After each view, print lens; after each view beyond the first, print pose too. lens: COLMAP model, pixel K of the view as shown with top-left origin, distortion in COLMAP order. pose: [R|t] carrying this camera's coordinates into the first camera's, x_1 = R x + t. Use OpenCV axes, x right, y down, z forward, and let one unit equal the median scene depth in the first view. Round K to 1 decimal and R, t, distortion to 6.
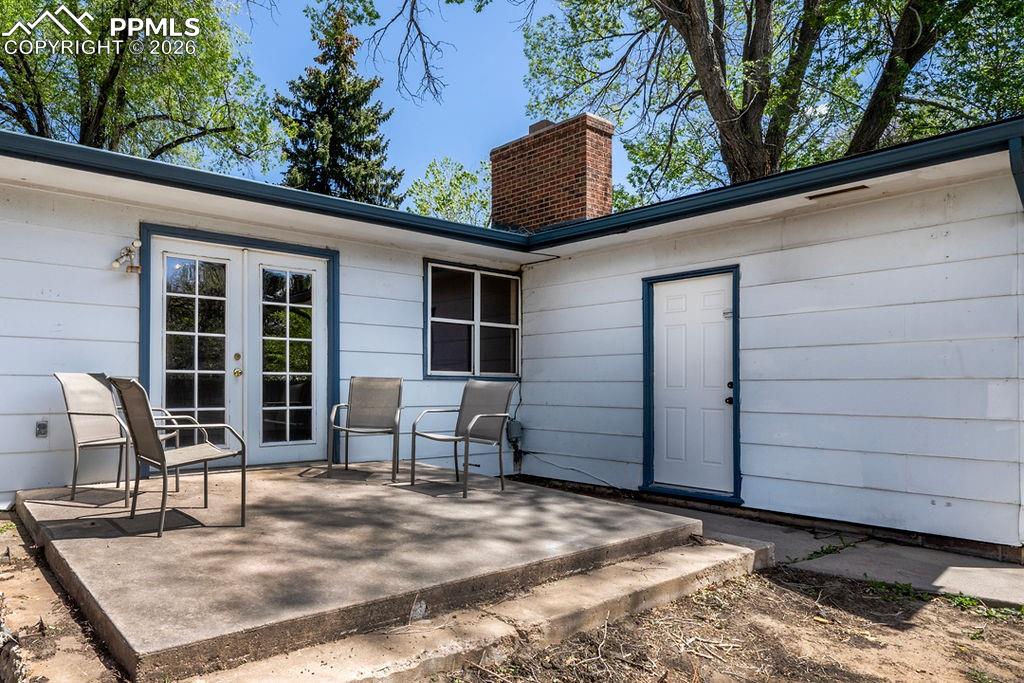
lens RADIAL K [[641.2, 0, 348.7], [0, 641.2, 377.8], [0, 0, 1]] dist [0.000953, 0.001543]
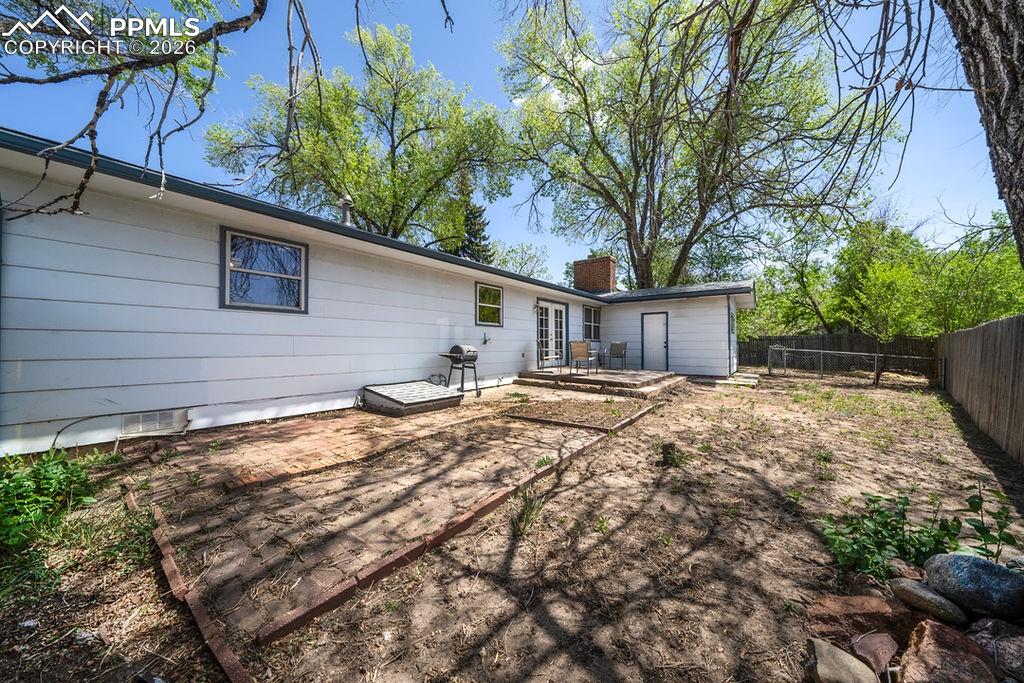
lens RADIAL K [[351.3, 0, 512.0], [0, 351.3, 341.5], [0, 0, 1]] dist [-0.000085, -0.000019]
pose [[0.946621, -0.001613, 0.322344, -0.814146], [0.000901, 0.999997, 0.002356, -0.001188], [-0.322347, -0.001940, 0.946620, -0.597721]]
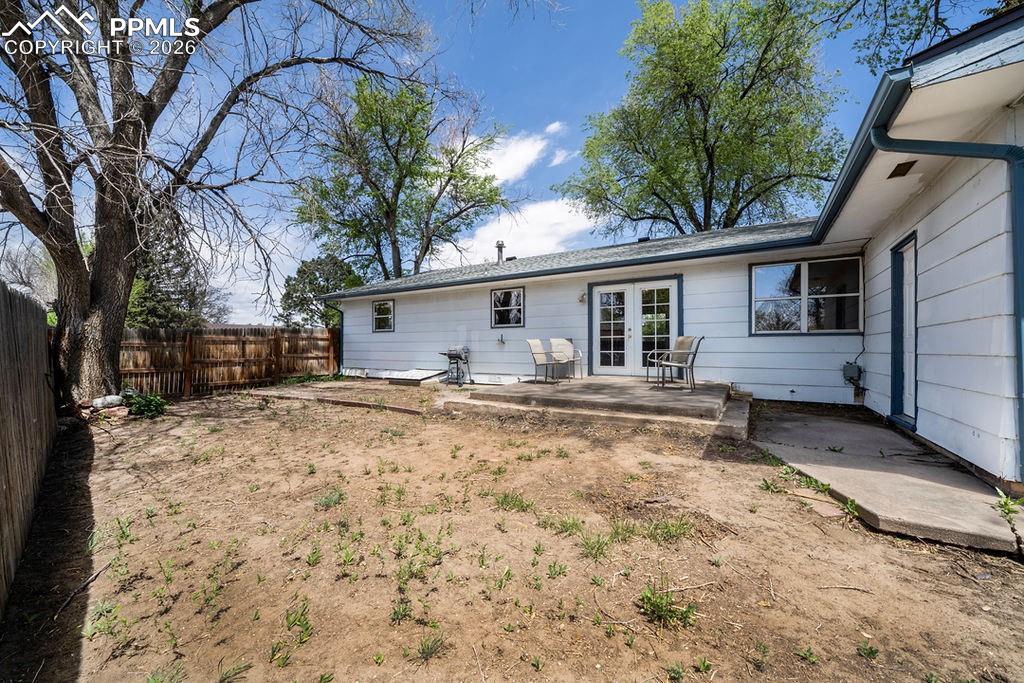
lens RADIAL K [[392.7, 0, 509.3], [0, 392.7, 350.4], [0, 0, 1]] dist [0.012539, -0.000226]
pose [[0.395732, -0.003153, -0.918360, 0.818063], [0.013969, 0.999899, 0.002587, 0.027424], [0.918260, -0.013853, 0.395736, 0.012367]]
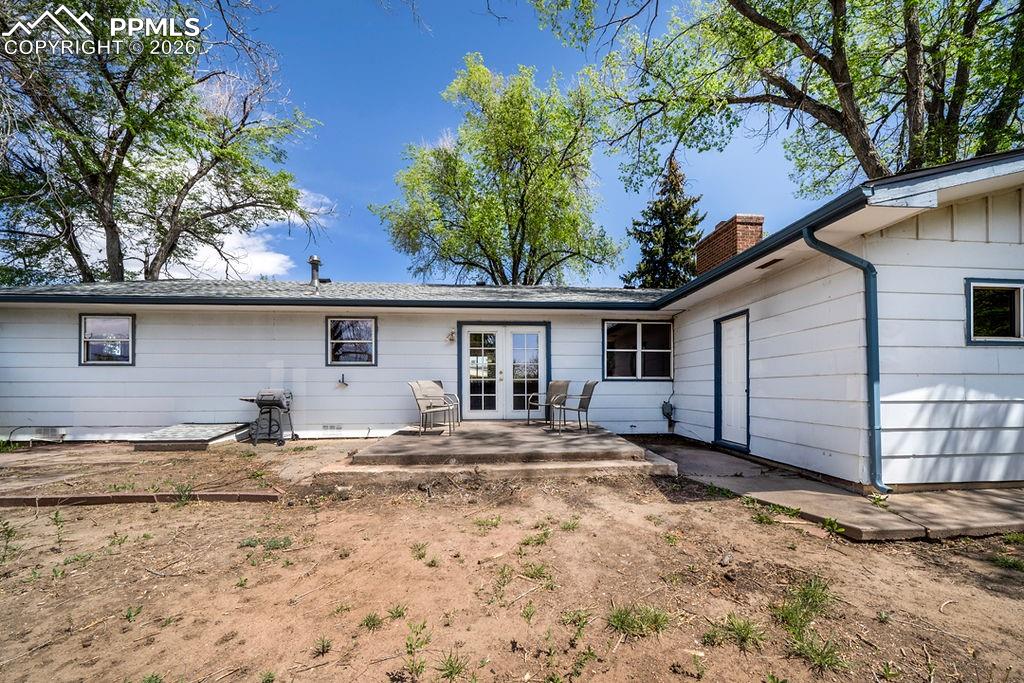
lens RADIAL K [[374.8, 0, 529.6], [0, 374.8, 386.7], [0, 0, 1]] dist [-0.000693, -0.000141]
pose [[0.862507, -0.008961, -0.505966, 0.505254], [0.013627, 0.999892, 0.005520, 0.009976], [0.505861, -0.011656, 0.862536, -0.106250]]
